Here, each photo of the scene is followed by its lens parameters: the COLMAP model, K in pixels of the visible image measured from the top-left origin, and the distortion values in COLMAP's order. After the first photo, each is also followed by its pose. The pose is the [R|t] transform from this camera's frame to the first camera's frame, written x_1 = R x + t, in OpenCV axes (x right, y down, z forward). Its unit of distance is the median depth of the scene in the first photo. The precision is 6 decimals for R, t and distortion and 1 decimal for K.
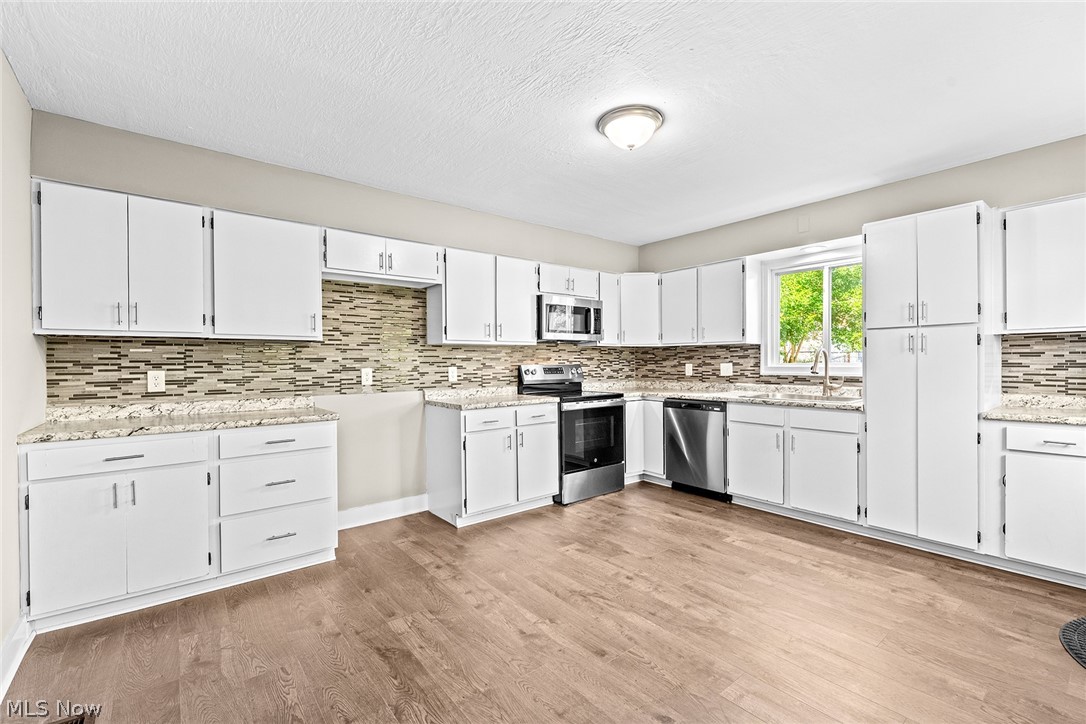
lens RADIAL K [[464.2, 0, 539.6], [0, 464.2, 364.9], [0, 0, 1]] dist [0.001716, -0.000374]
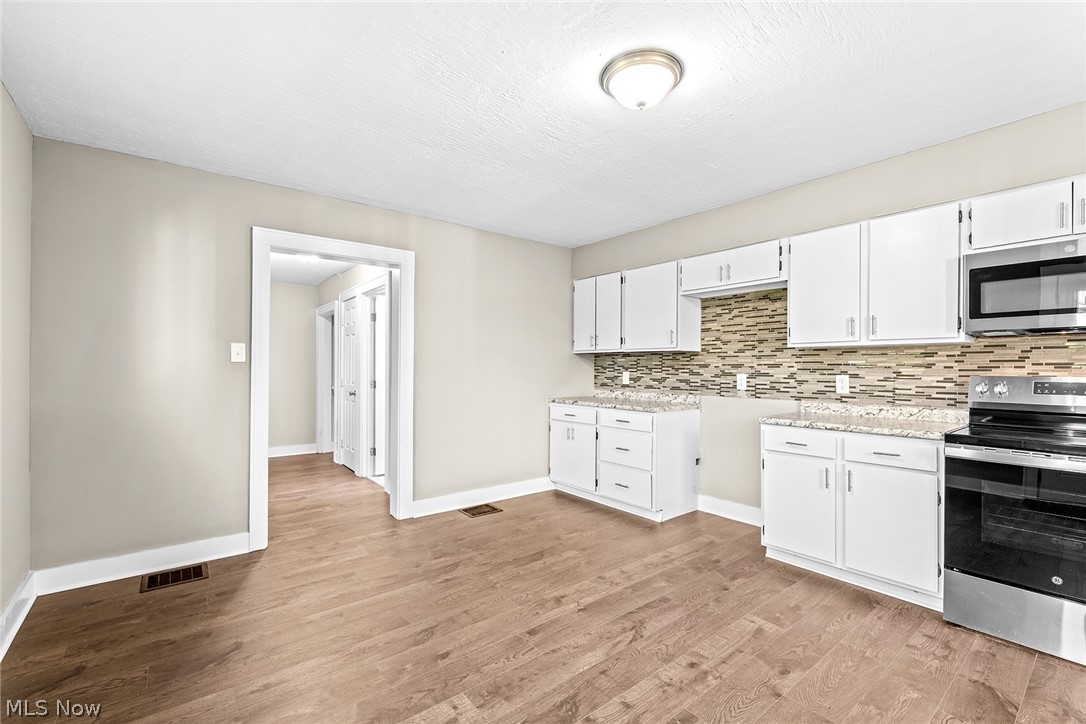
lens RADIAL K [[464.2, 0, 560.2], [0, 464.2, 368.1], [0, 0, 1]] dist [0.001716, -0.000374]
pose [[0.028239, 0.008099, -0.999568, 0.832415], [-0.013467, 0.999880, 0.007721, -0.010689], [0.999510, 0.013243, 0.028345, 0.694997]]
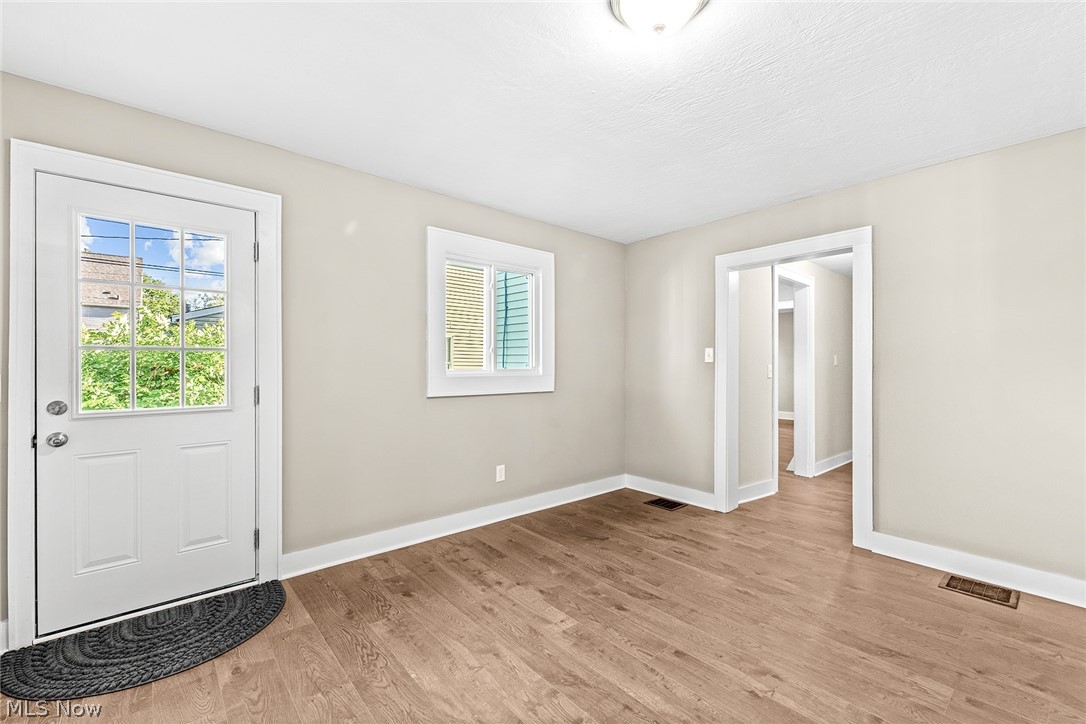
lens RADIAL K [[464.2, 0, 543.8], [0, 464.2, 359.2], [0, 0, 1]] dist [0.001716, -0.000374]
pose [[-0.999002, 0.002402, -0.044594, 0.318086], [0.002523, 0.999993, -0.002651, -0.012476], [0.044588, -0.002761, -0.999002, 1.351561]]
